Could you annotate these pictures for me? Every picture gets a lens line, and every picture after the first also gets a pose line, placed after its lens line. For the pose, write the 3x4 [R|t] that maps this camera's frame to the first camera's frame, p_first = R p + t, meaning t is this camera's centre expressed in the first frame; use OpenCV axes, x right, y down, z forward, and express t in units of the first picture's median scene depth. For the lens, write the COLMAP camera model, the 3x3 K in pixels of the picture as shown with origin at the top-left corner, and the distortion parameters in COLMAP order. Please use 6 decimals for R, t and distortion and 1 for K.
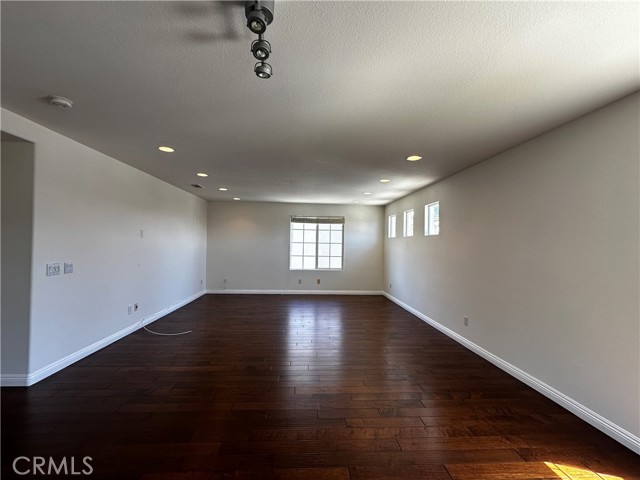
lens RADIAL K [[300.1, 0, 320.6], [0, 300.1, 241.7], [0, 0, 1]] dist [-0.001521, -0.000133]
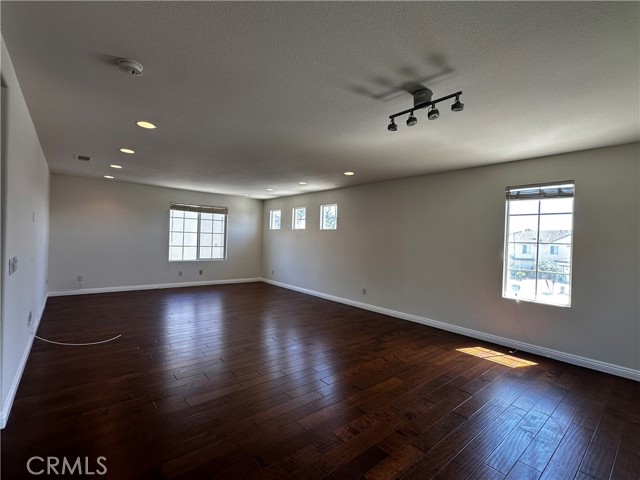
lens RADIAL K [[300.1, 0, 320.6], [0, 300.1, 241.7], [0, 0, 1]] dist [-0.001521, -0.000133]
pose [[0.801824, 0.002661, 0.597554, -0.280289], [-0.023666, 0.999347, 0.027306, -0.002366], [-0.597091, -0.036037, 0.801364, -0.007351]]
